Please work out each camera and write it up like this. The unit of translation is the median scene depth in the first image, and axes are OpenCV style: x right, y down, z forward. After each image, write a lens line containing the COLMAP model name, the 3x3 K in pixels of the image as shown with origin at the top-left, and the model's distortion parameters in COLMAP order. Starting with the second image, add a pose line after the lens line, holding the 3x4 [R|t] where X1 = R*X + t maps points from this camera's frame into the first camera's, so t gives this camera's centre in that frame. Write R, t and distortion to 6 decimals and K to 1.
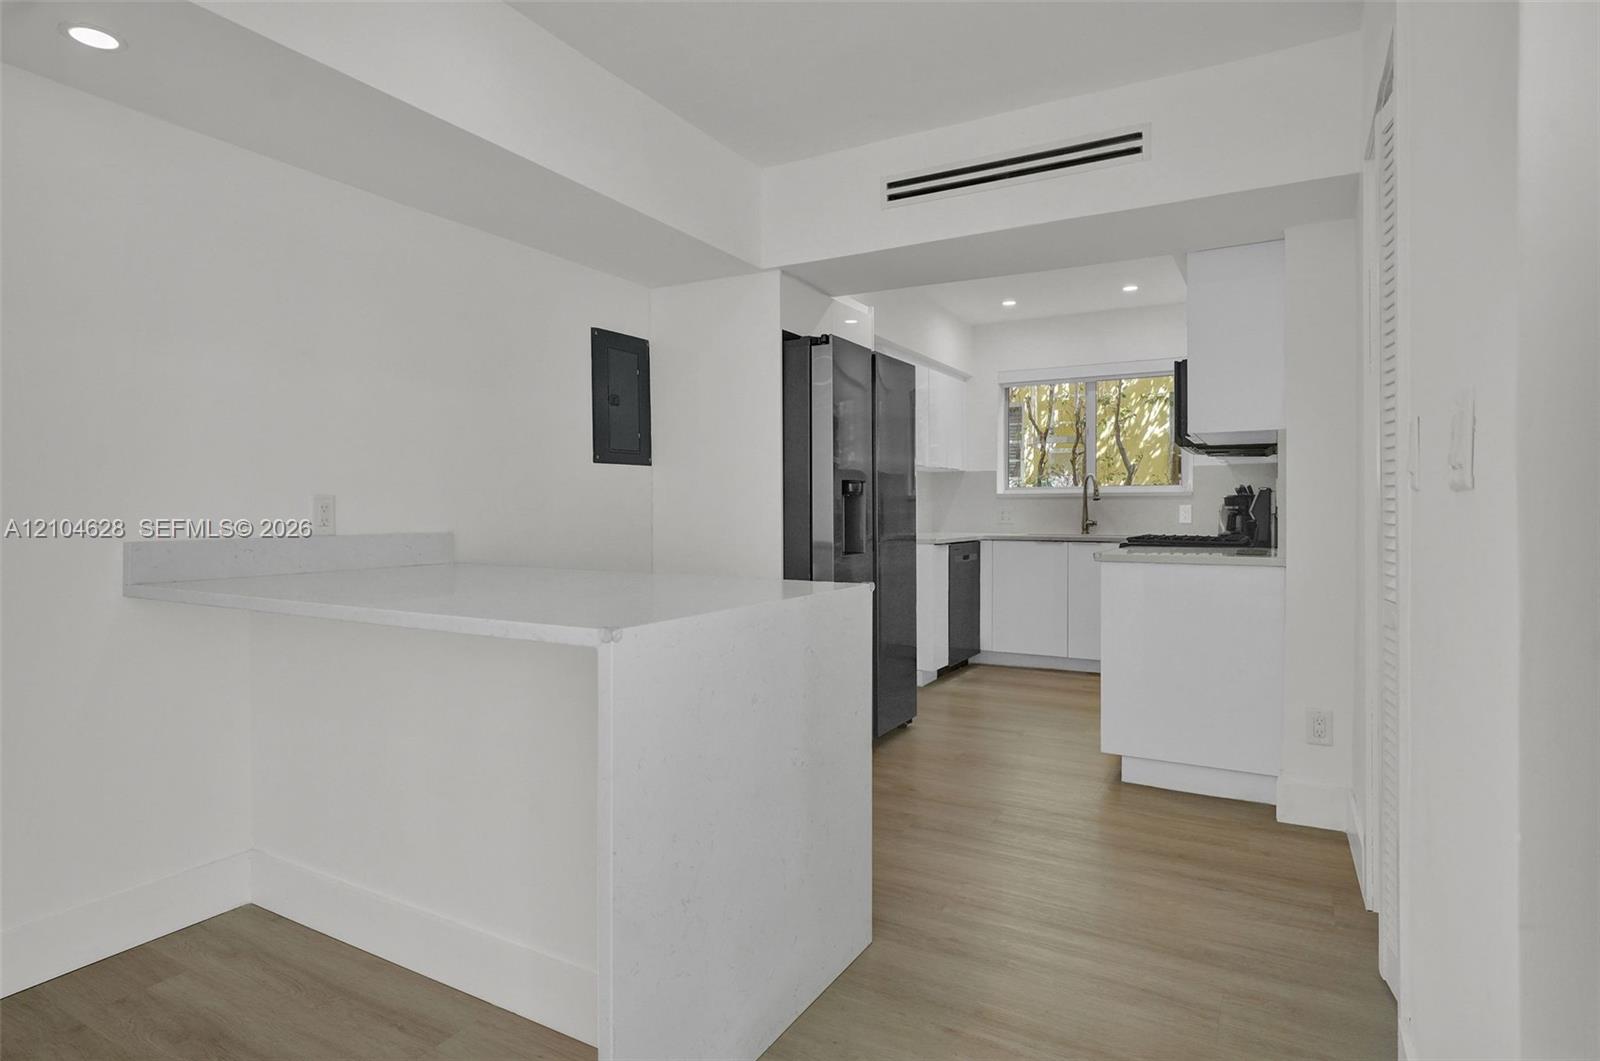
lens RADIAL K [[890.0, 0, 797.4], [0, 890.0, 524.5], [0, 0, 1]] dist [-0.000152, -0.000475]
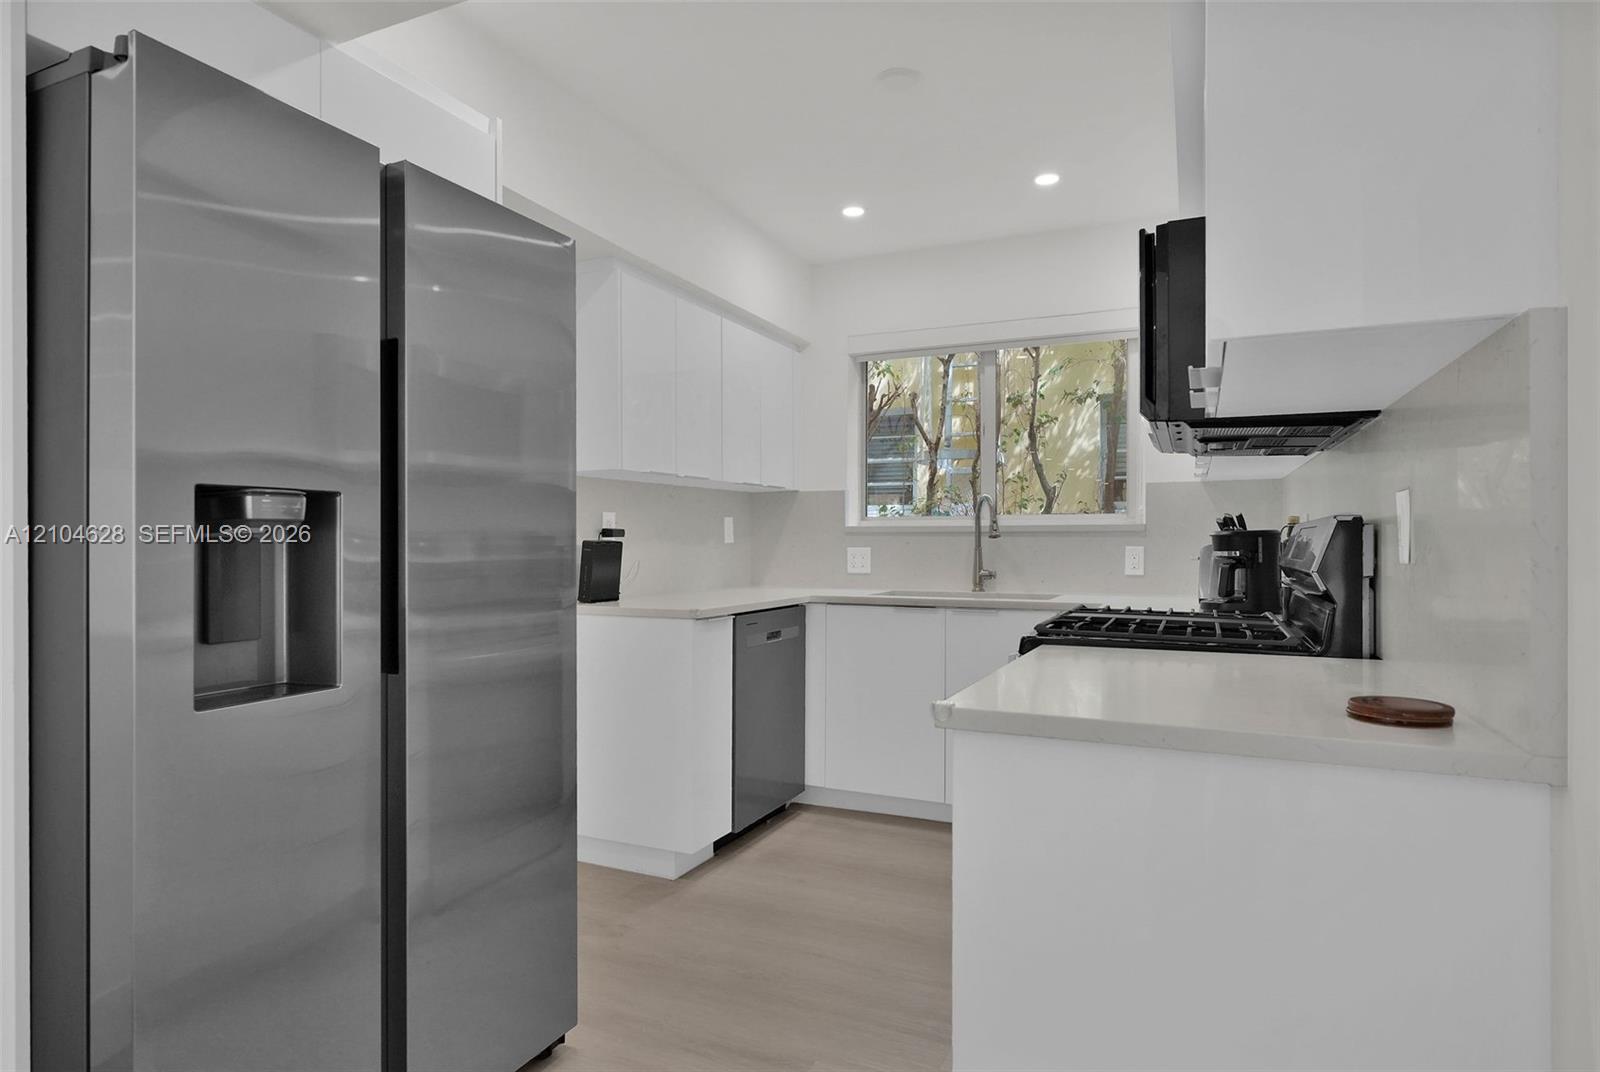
lens RADIAL K [[850.4, 0, 831.9], [0, 850.4, 542.7], [0, 0, 1]] dist [0.056585, -0.056966]
pose [[0.994946, 0.003197, 0.100358, 0.159998], [-0.001676, 0.999883, -0.015237, -0.014365], [-0.100395, 0.014992, 0.994835, 0.411000]]
